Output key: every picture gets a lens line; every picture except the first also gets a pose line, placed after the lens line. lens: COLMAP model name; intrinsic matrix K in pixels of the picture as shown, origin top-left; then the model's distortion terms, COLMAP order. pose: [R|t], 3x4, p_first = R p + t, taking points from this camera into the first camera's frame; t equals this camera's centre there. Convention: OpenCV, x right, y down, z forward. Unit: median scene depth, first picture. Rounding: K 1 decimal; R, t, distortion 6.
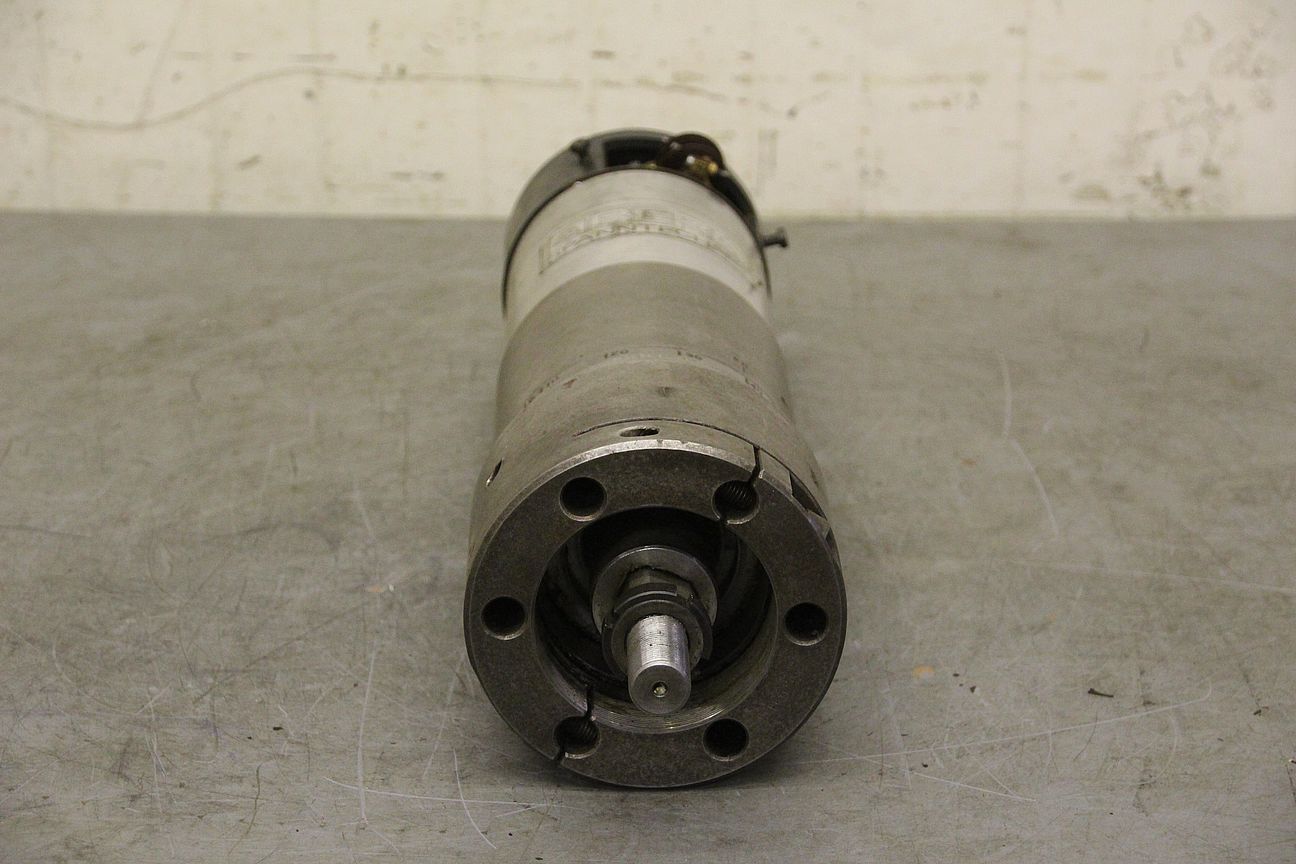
lens RADIAL K [[3616.2, 0, 647.8], [0, 3616.2, 439.4], [0, 0, 1]] dist [0.613501, 0.000000]
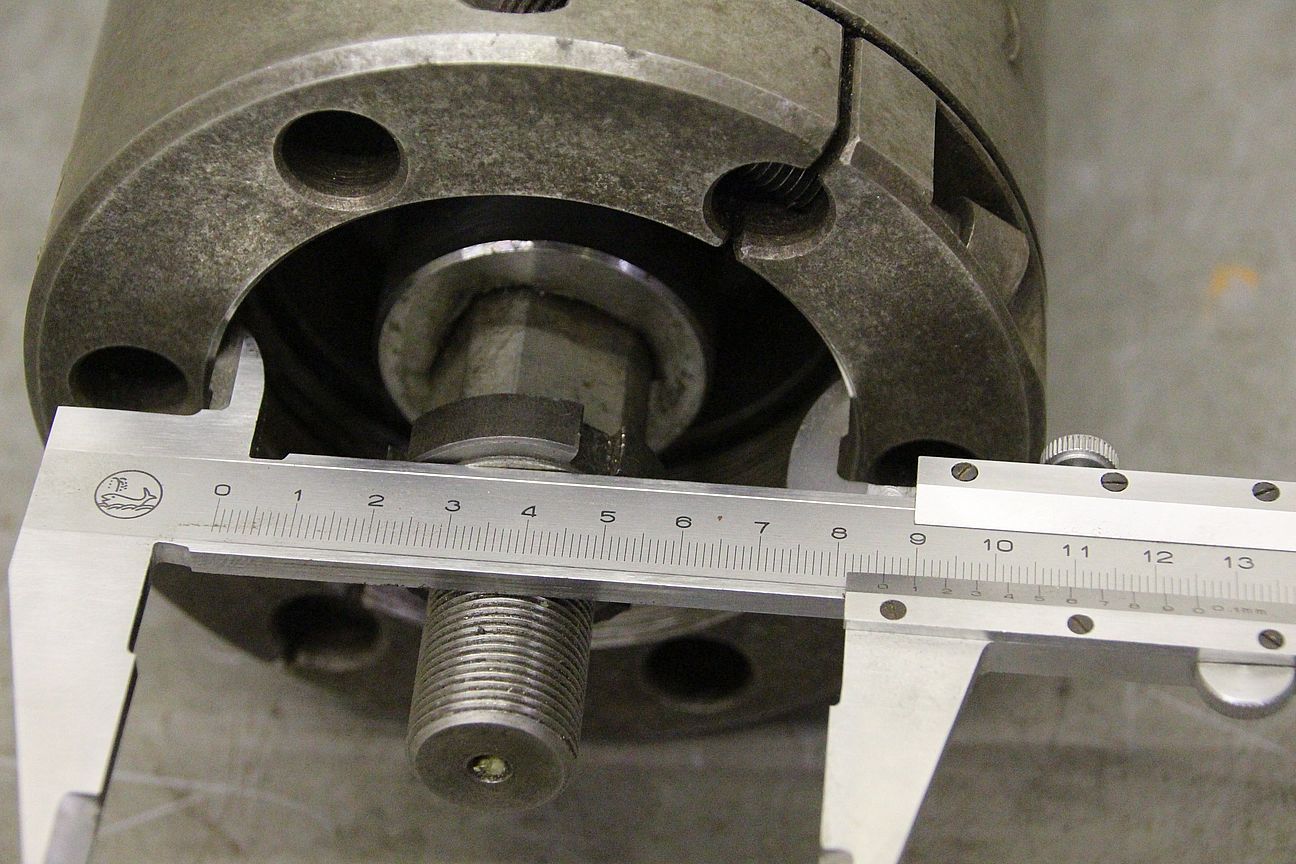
lens RADIAL K [[3650.7, 0, 644.4], [0, 3650.7, 436.4], [0, 0, 1]] dist [0.396885, 0.000000]
pose [[0.993073, 0.112290, -0.034591, 0.018905], [-0.082907, 0.878276, 0.470911, -0.091657], [0.083259, -0.464781, 0.881502, 0.470230]]
